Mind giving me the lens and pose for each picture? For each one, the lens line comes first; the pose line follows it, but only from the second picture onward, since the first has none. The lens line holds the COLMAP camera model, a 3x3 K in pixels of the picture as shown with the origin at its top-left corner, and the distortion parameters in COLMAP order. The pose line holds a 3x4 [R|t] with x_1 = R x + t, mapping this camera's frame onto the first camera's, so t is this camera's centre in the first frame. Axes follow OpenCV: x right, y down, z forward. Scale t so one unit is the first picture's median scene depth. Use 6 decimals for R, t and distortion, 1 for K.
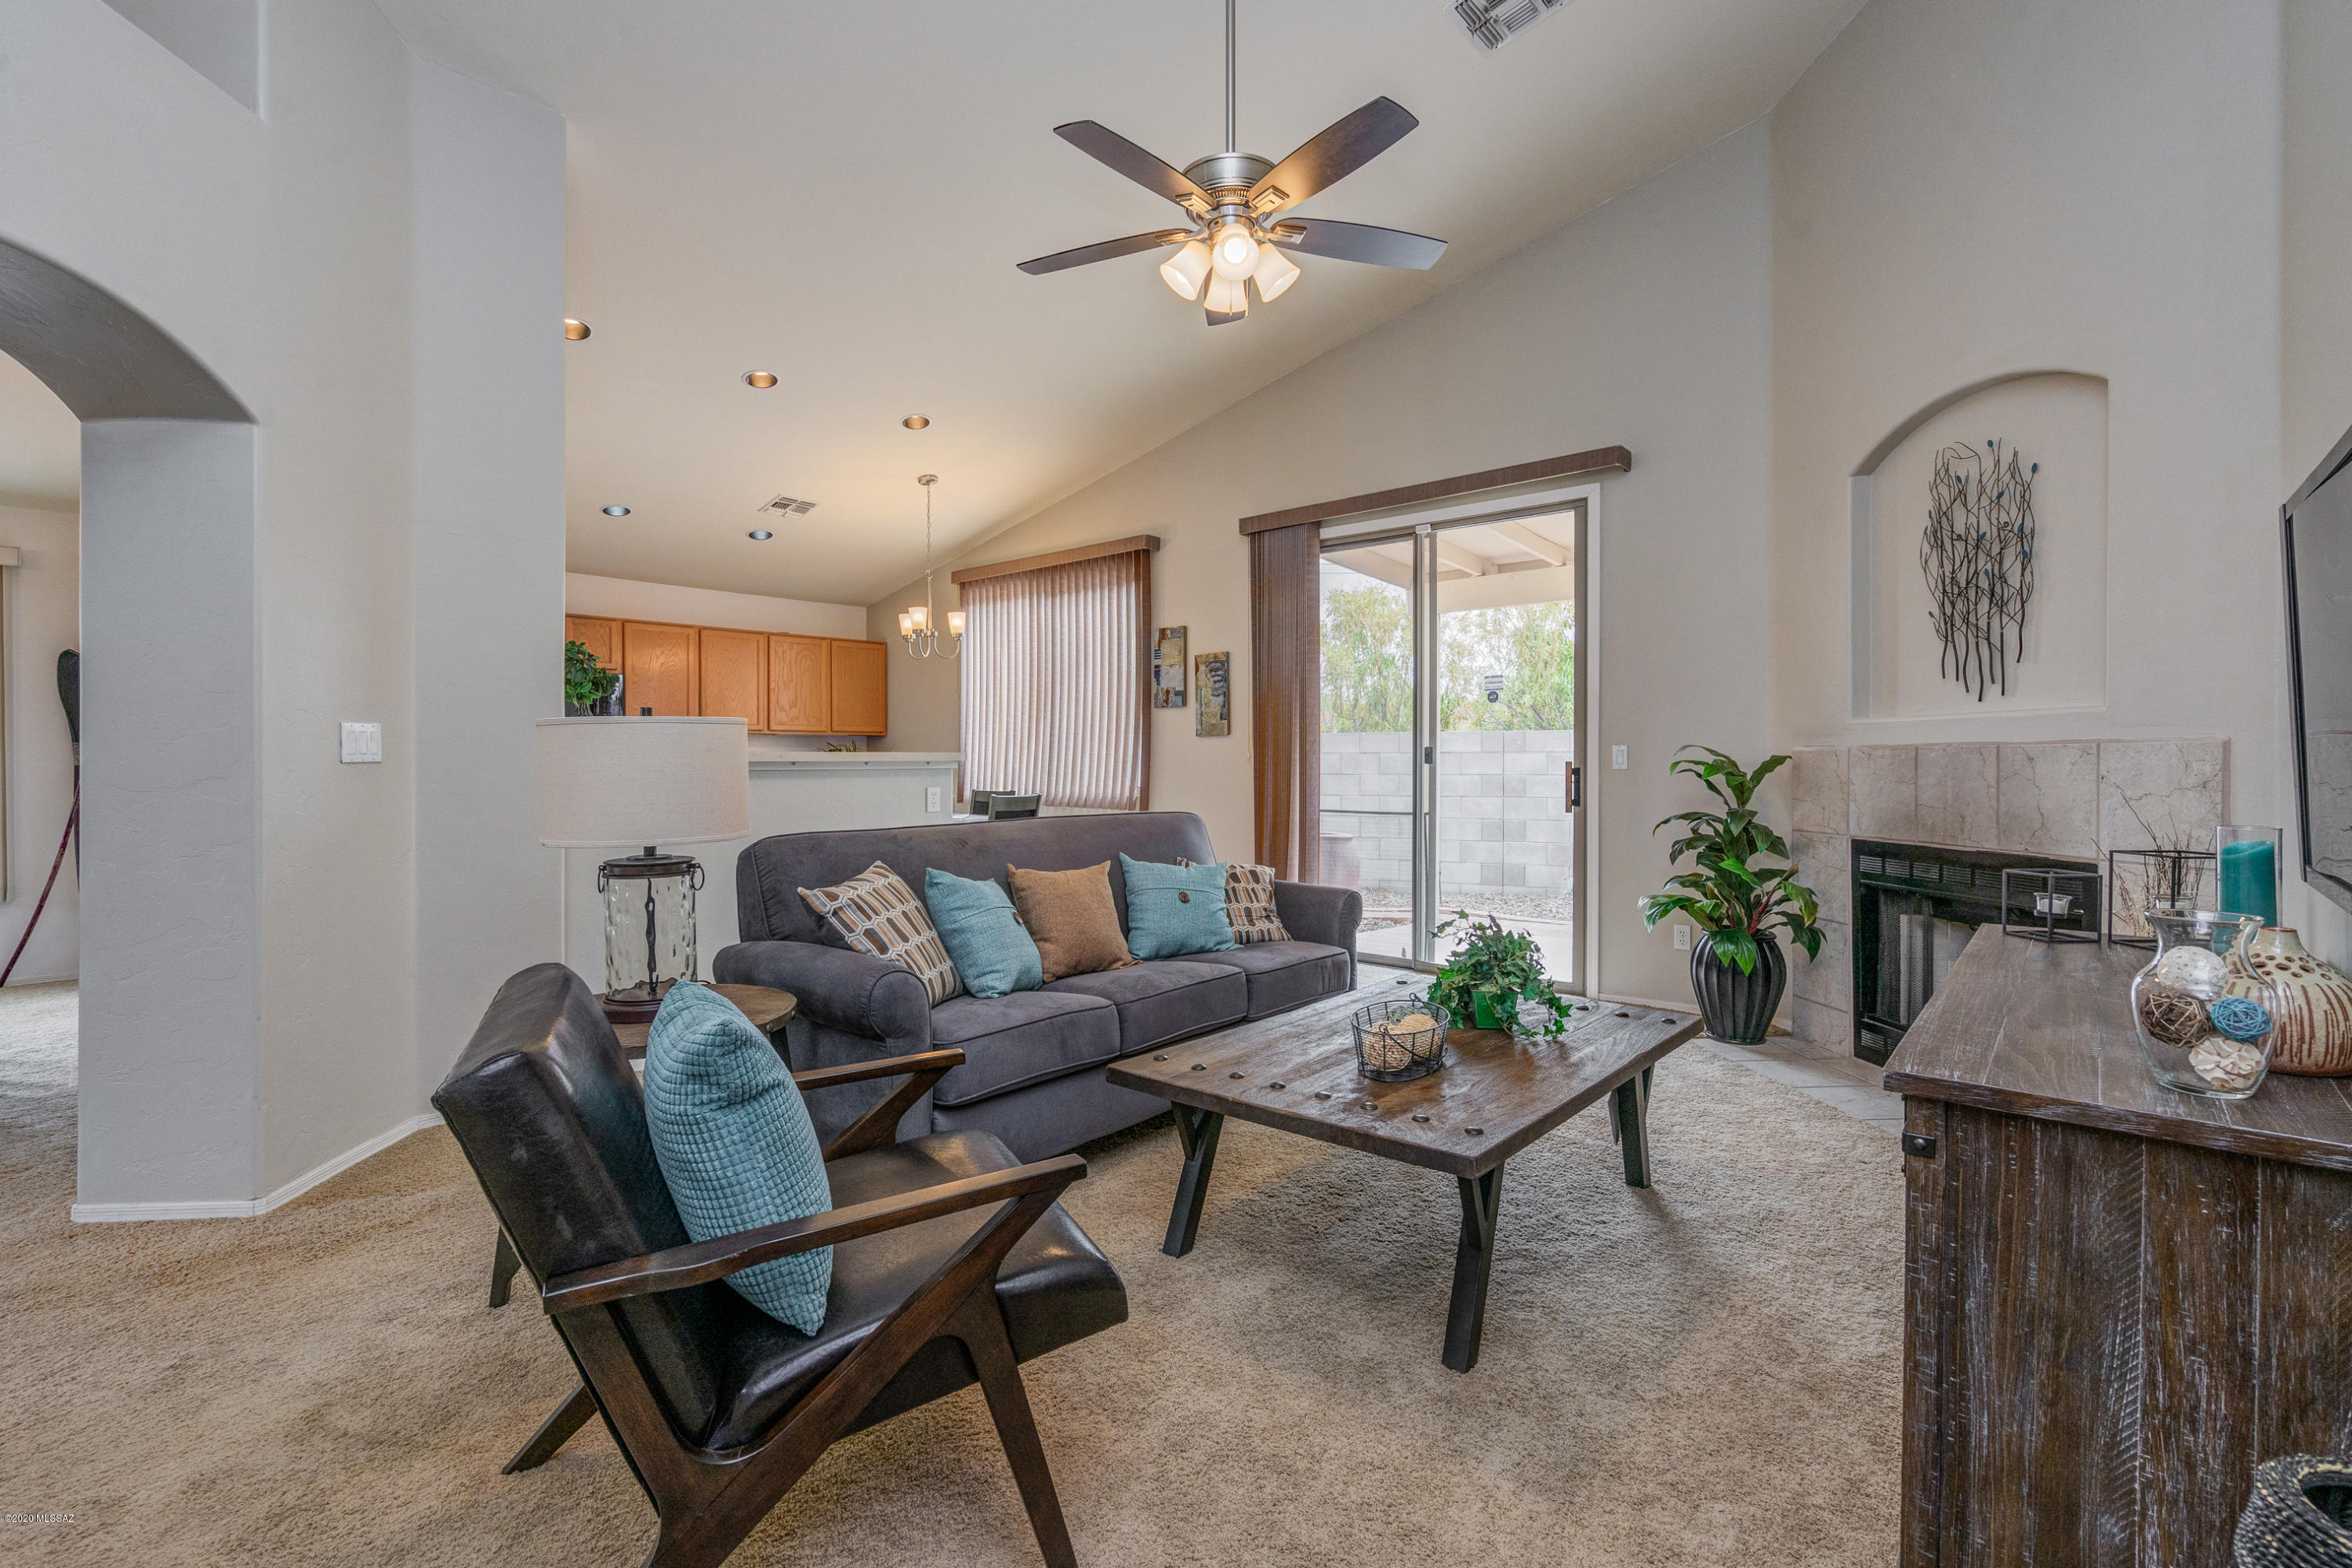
lens RADIAL K [[1080.0, 0, 1186.7], [0, 1080.0, 770.2], [0, 0, 1]] dist [0.002893, 0.001191]
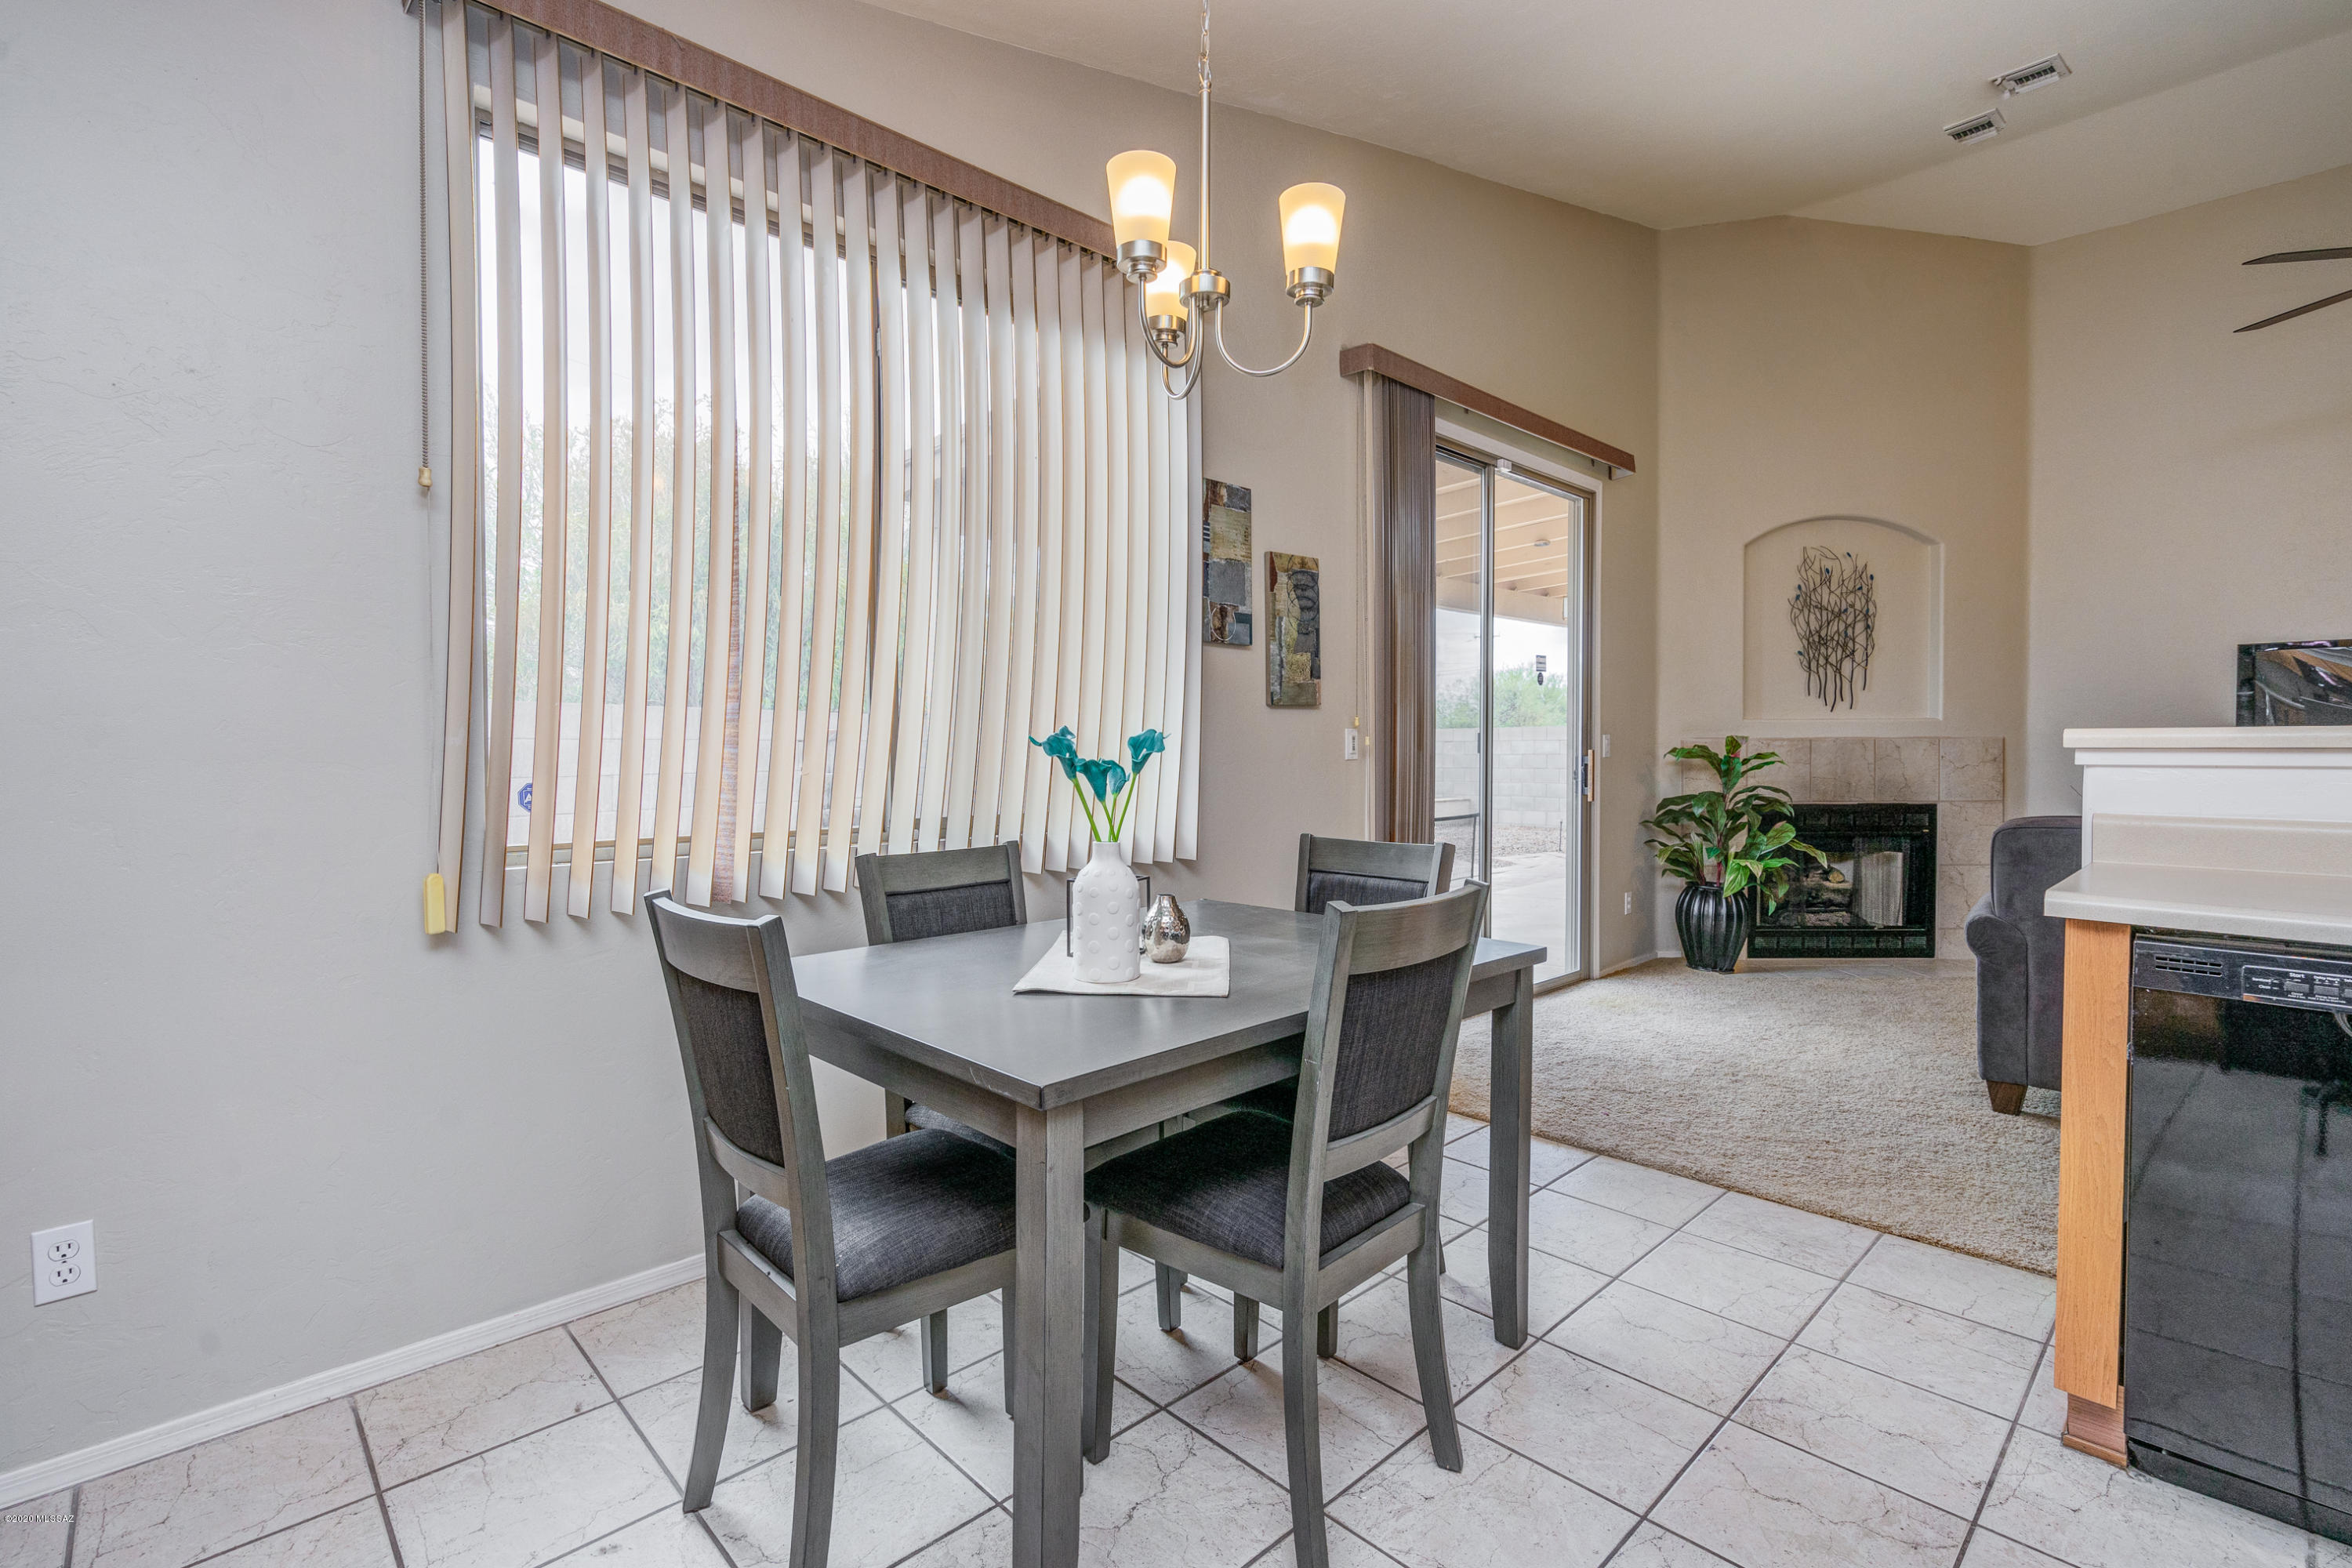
lens RADIAL K [[1080.0, 0, 1139.4], [0, 1080.0, 758.4], [0, 0, 1]] dist [0.002893, 0.001191]
pose [[0.091828, -0.009056, 0.995734, -0.595274], [0.011798, 0.999898, 0.008006, -0.011424], [-0.995705, 0.011013, 0.091925, 1.152731]]
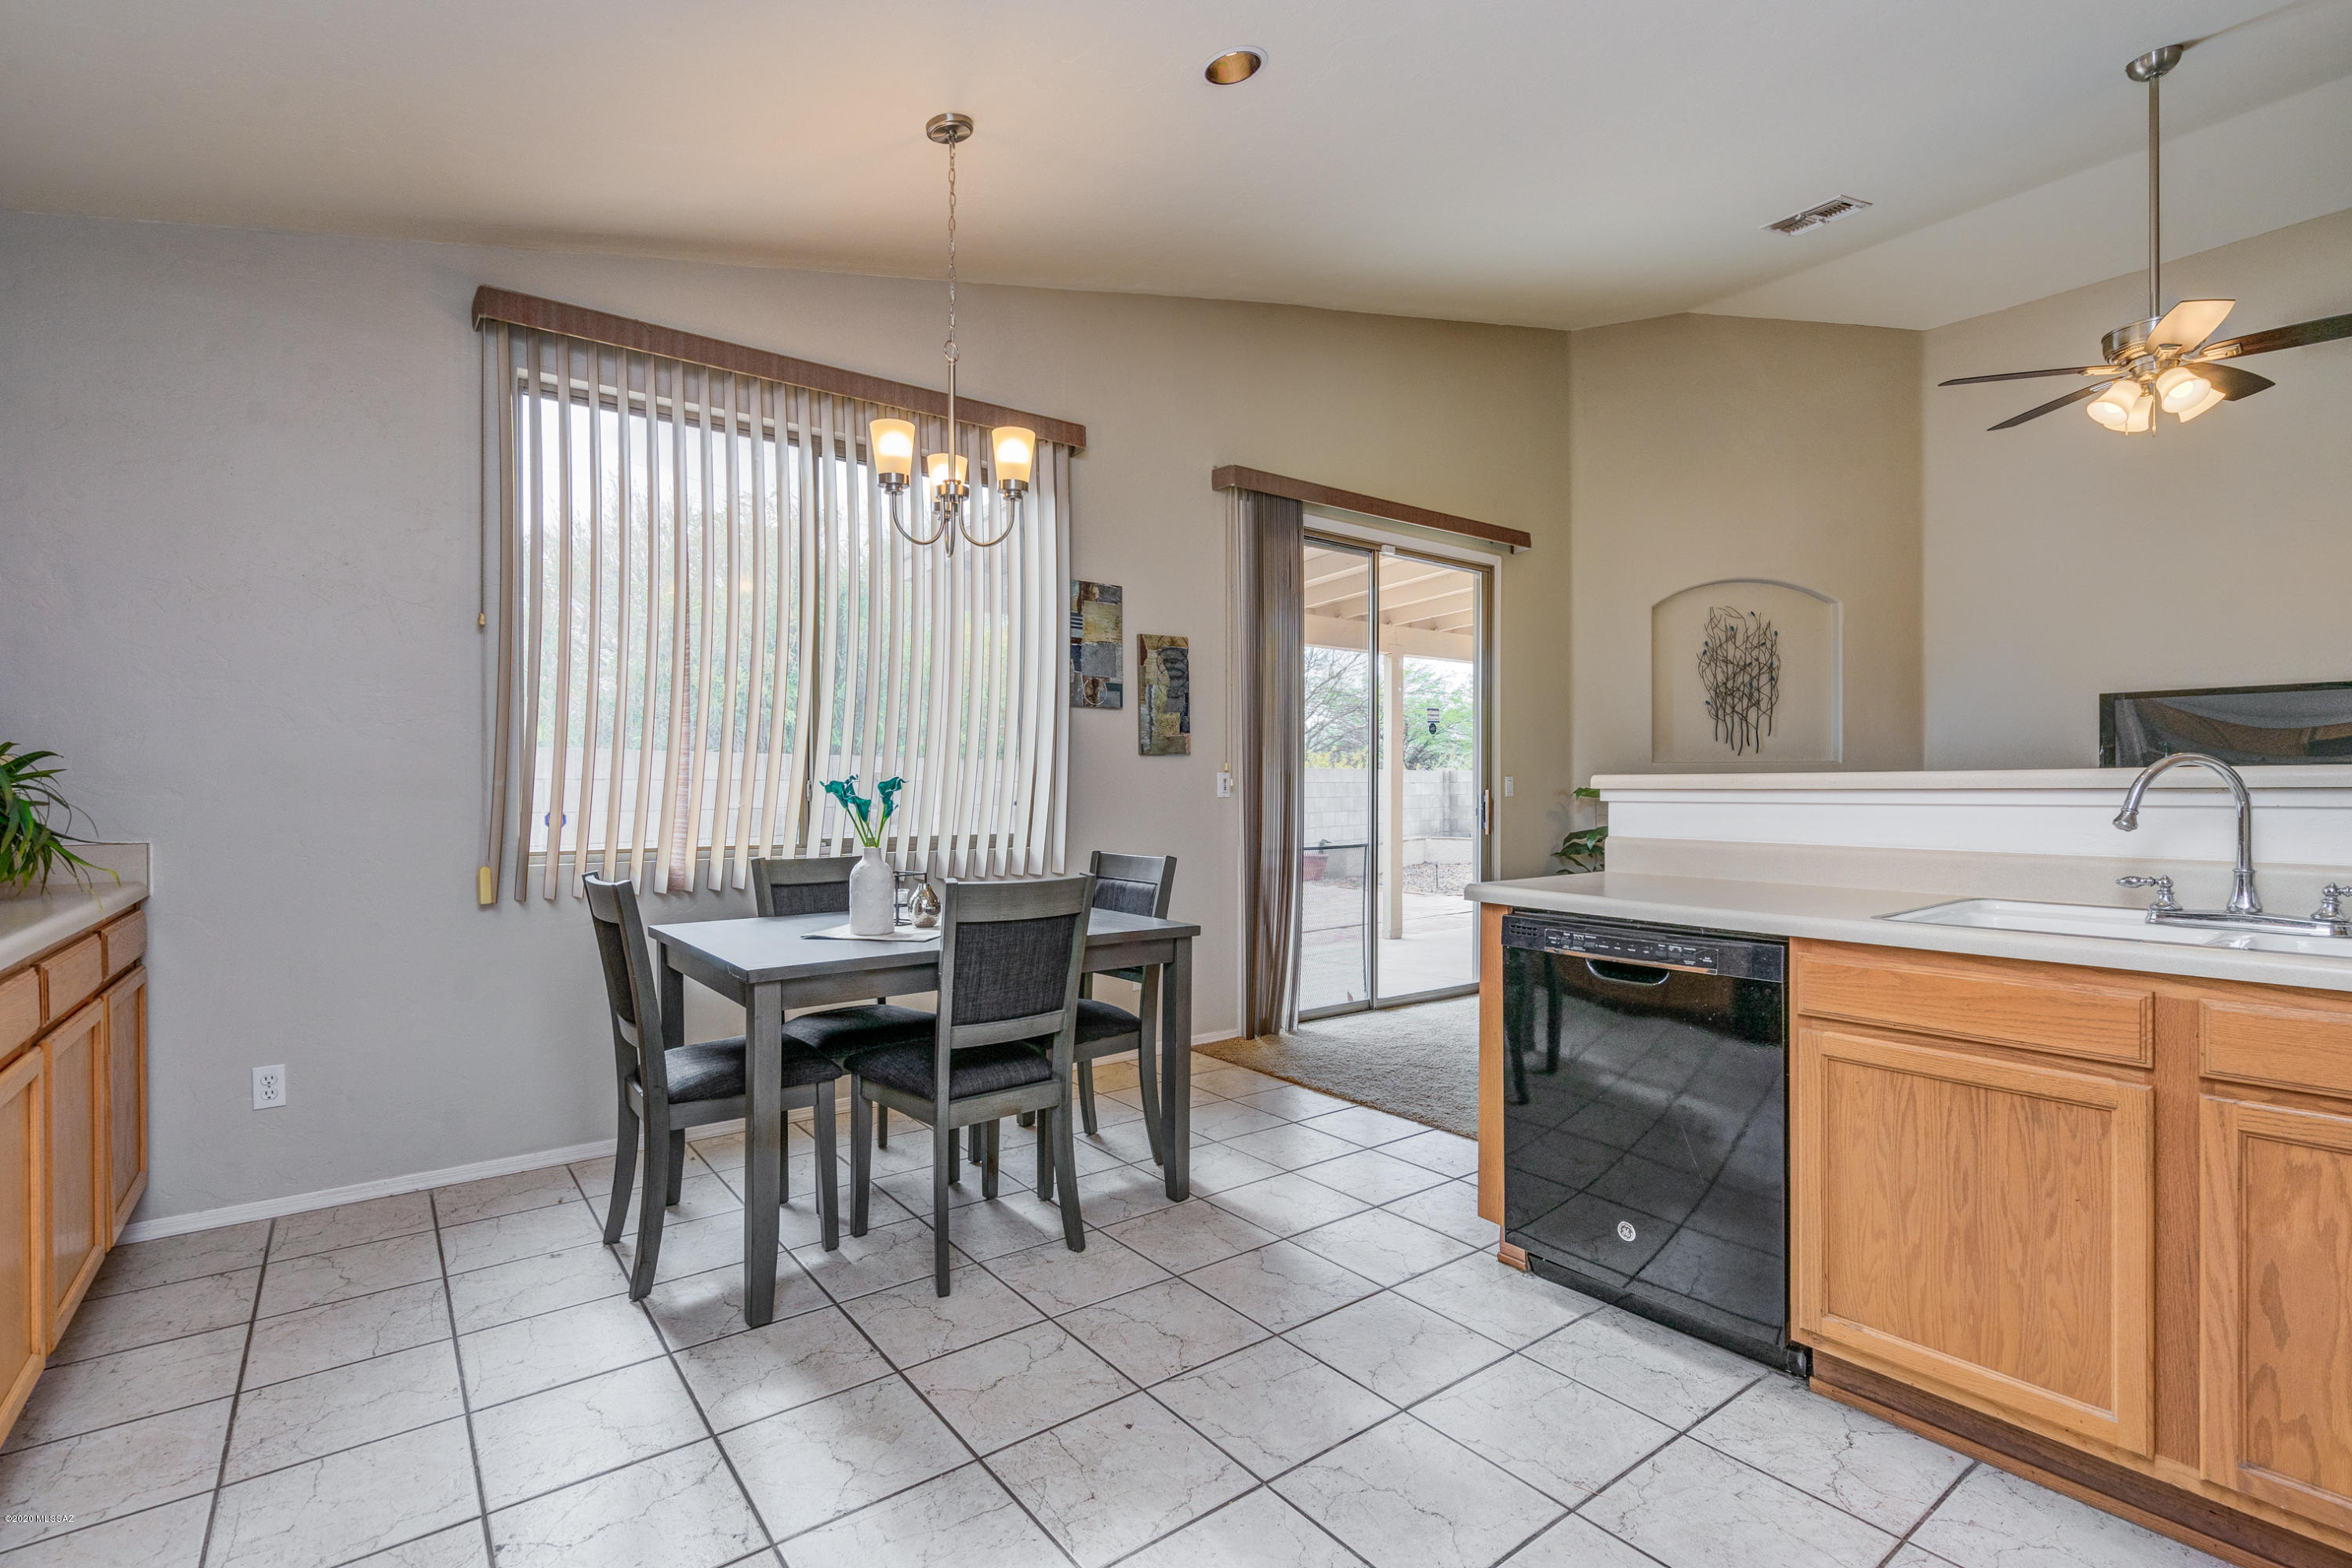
lens RADIAL K [[1080.0, 0, 1158.7], [0, 1080.0, 781.8], [0, 0, 1]] dist [0.002893, 0.001191]
pose [[0.197866, 0.005688, 0.980213, -0.737789], [0.010120, 0.999918, -0.007845, -0.009722], [-0.980177, 0.011472, 0.197792, 0.971291]]
